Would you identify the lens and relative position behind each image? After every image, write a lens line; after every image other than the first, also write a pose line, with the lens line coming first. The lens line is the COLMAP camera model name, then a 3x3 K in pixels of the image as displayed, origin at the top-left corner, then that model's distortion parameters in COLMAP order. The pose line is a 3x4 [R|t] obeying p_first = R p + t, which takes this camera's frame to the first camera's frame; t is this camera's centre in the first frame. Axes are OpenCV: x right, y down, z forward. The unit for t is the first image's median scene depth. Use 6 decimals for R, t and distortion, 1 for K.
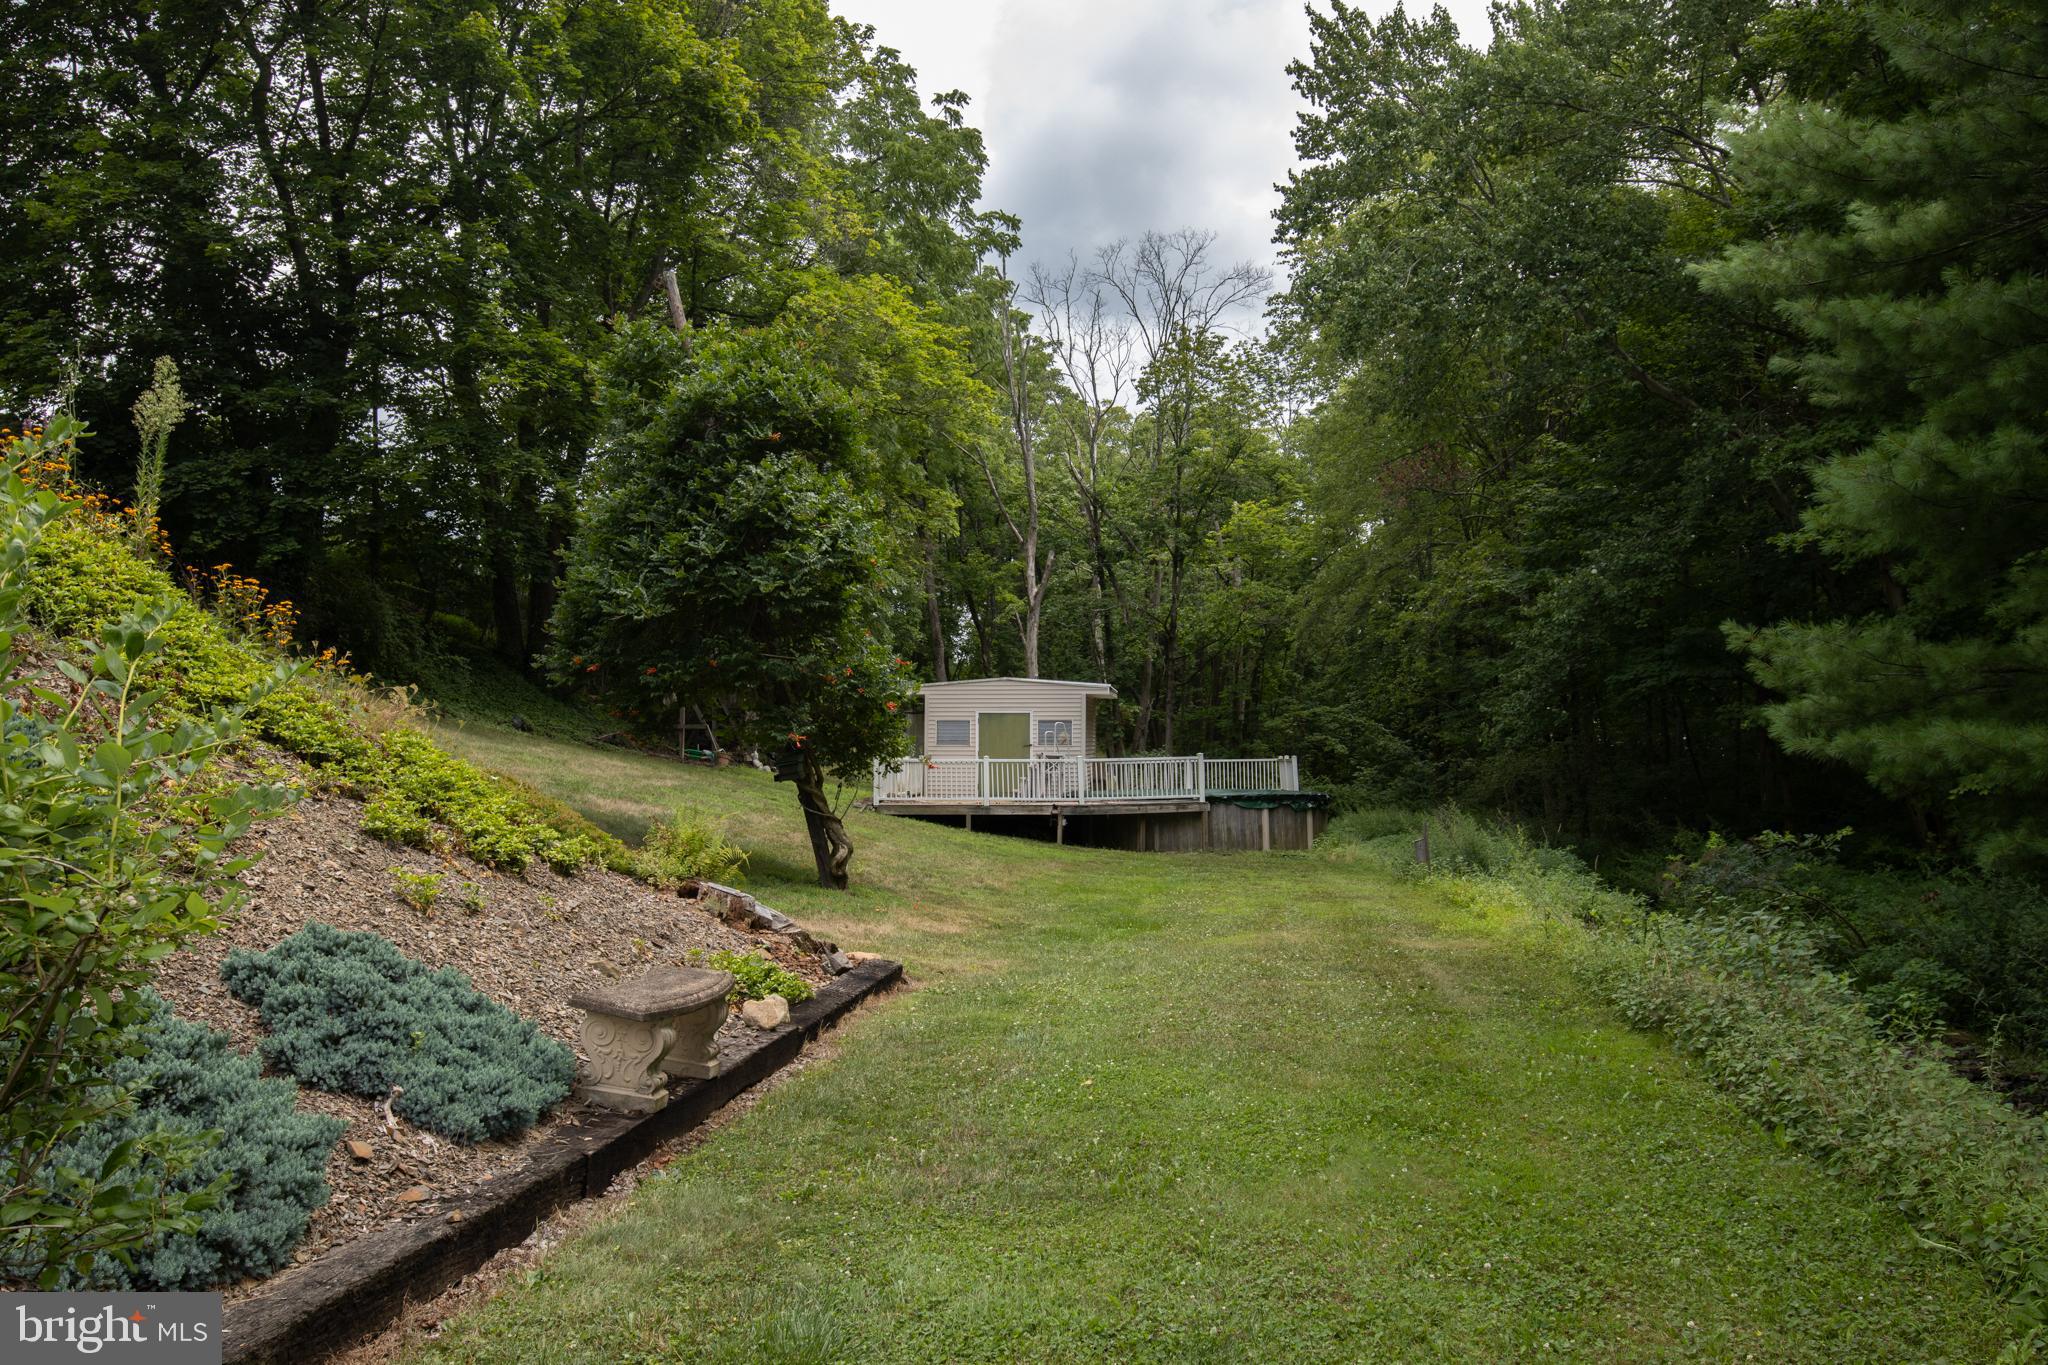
lens RADIAL K [[1545.0, 0, 993.3], [0, 1545.0, 679.4], [0, 0, 1]] dist [-0.037493, 0.004279]
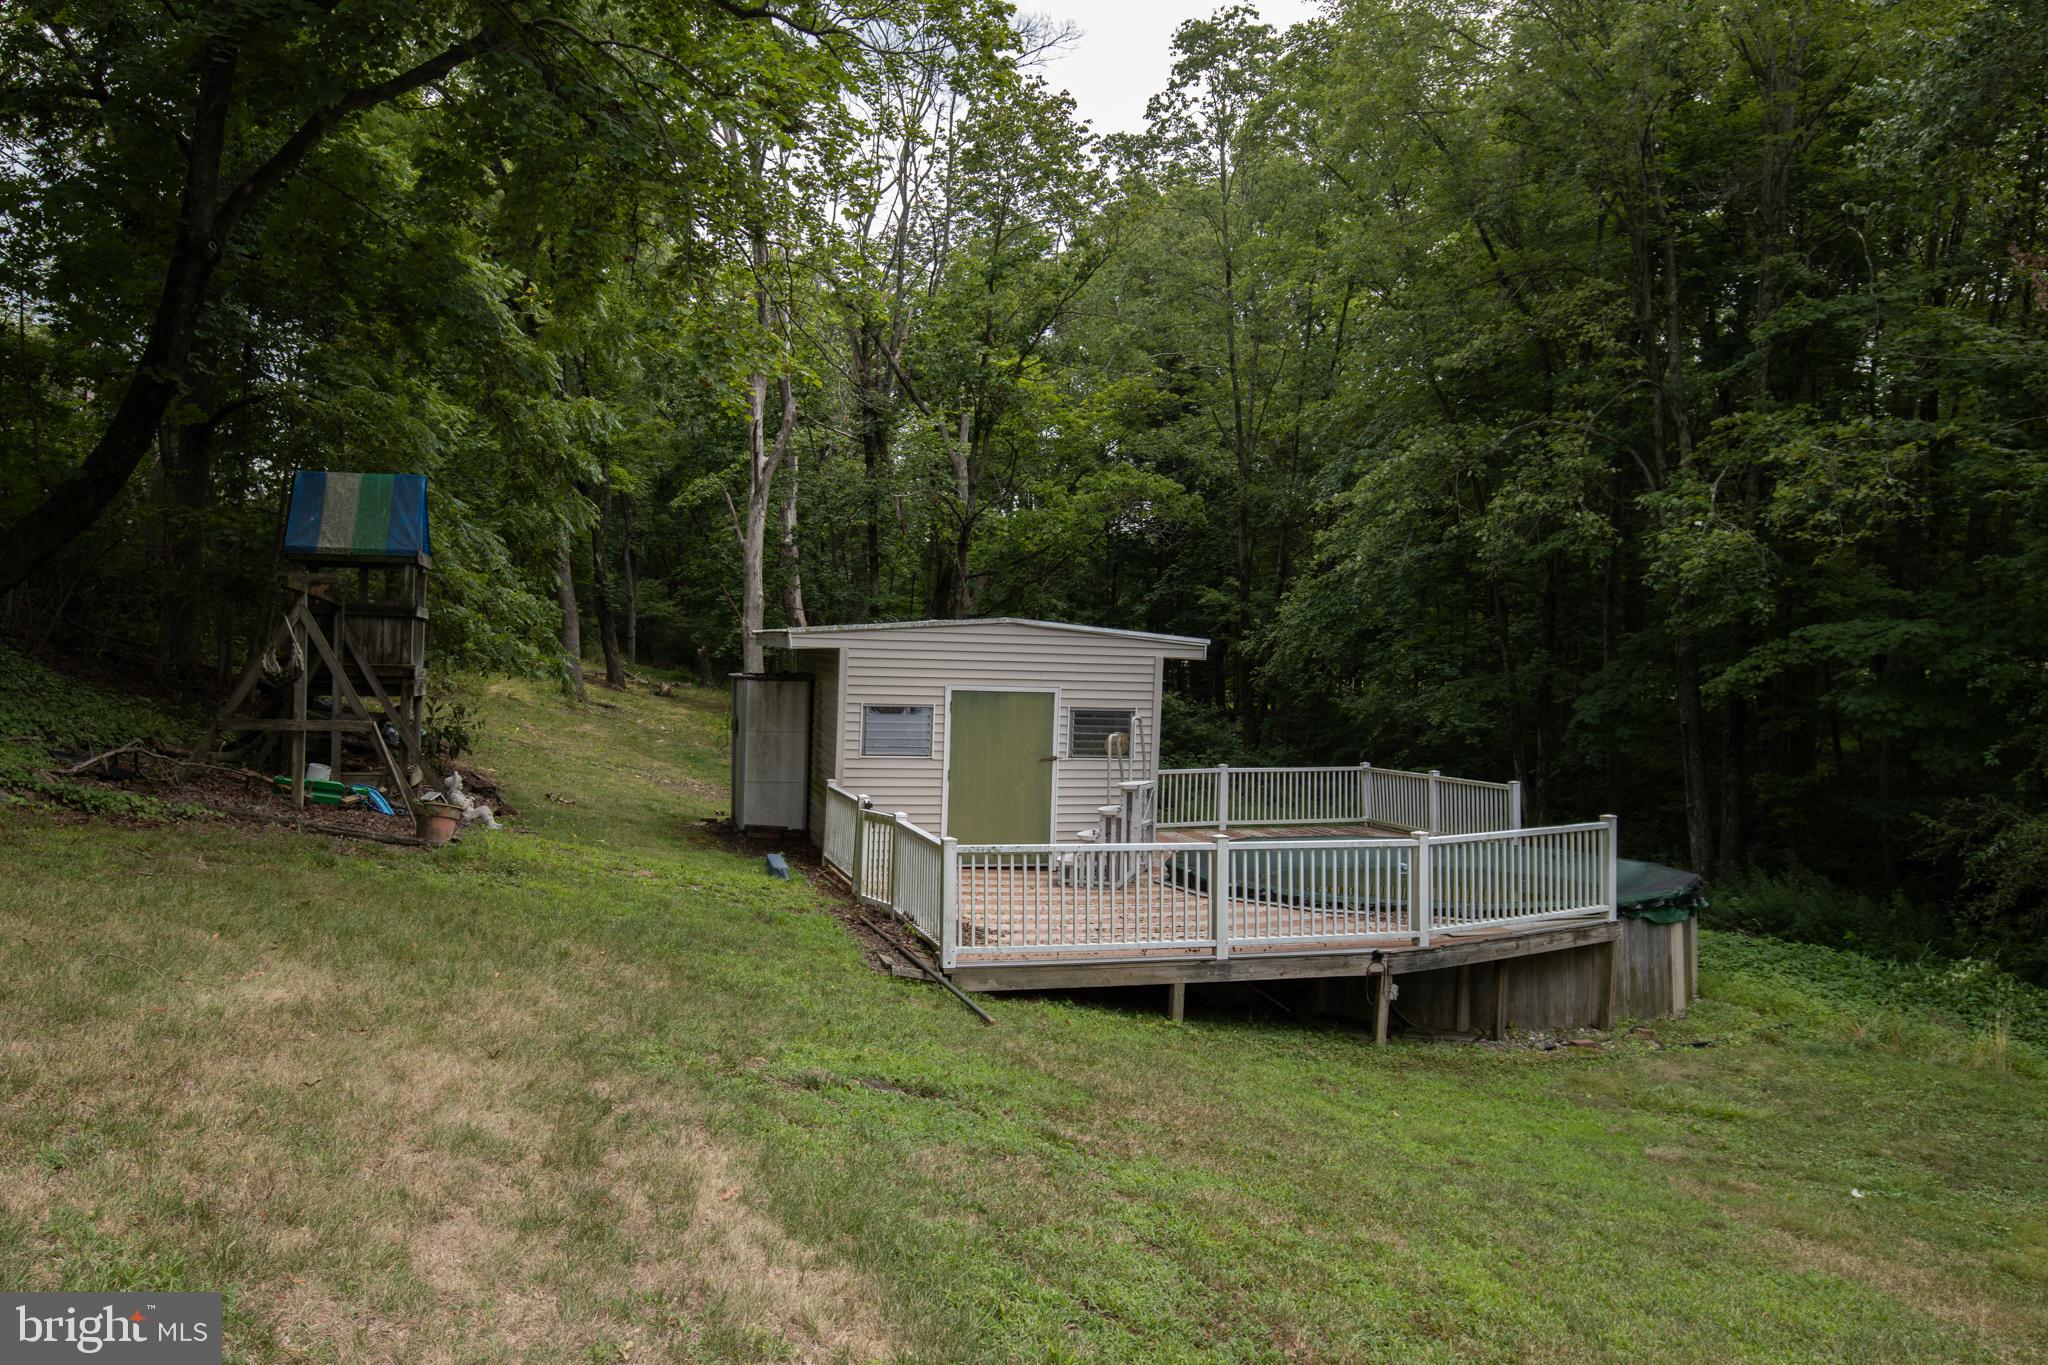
lens RADIAL K [[1545.0, 0, 993.3], [0, 1545.0, 679.4], [0, 0, 1]] dist [-0.037493, 0.004279]
pose [[0.927571, 0.017941, 0.373216, -0.177288], [-0.040790, 0.997739, 0.053414, -0.007525], [-0.371414, -0.064769, 0.926205, 0.560213]]
